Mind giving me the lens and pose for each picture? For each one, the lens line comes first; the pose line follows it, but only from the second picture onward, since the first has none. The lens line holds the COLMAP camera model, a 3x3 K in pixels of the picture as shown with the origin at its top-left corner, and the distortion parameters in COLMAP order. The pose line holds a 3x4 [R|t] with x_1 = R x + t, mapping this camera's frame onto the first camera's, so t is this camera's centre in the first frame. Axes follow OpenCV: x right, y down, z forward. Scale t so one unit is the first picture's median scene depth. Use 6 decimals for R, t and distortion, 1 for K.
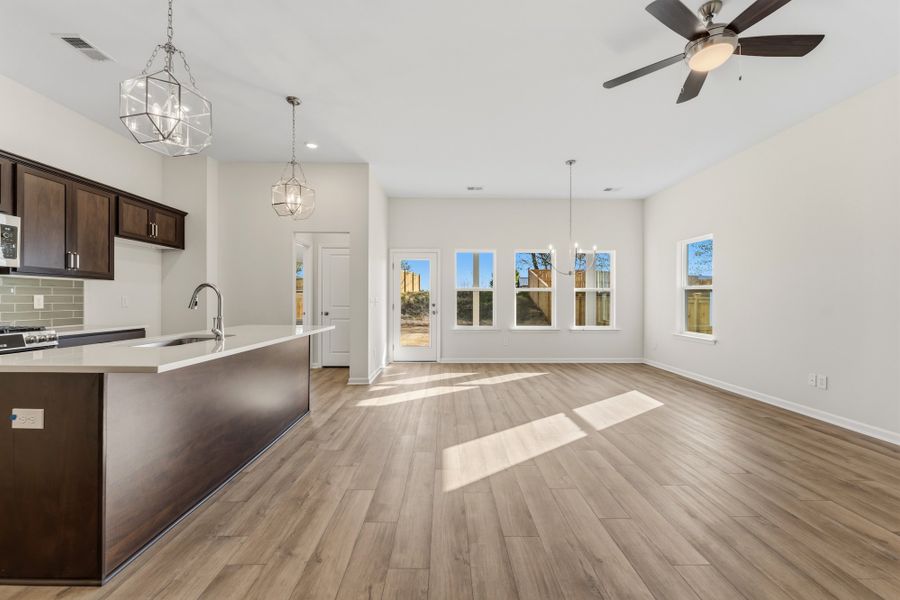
lens RADIAL K [[362.4, 0, 452.0], [0, 362.4, 299.2], [0, 0, 1]] dist [0.000061, -0.000524]
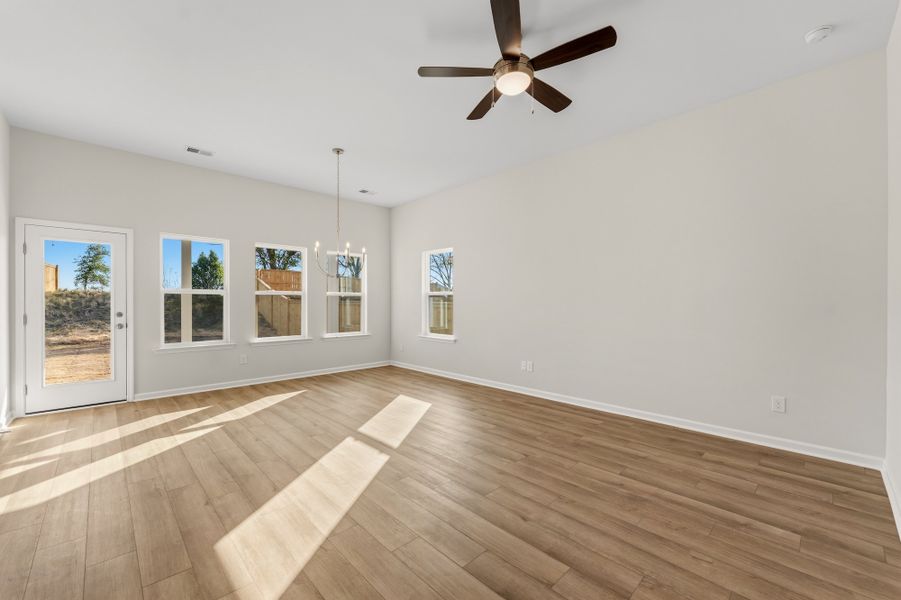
lens RADIAL K [[362.8, 0, 449.3], [0, 362.8, 305.3], [0, 0, 1]] dist [0.000061, -0.000524]
pose [[0.734337, -0.007076, 0.678748, -0.111034], [0.000953, 0.999955, 0.009394, -0.011693], [-0.678784, -0.006251, 0.734311, 0.227223]]
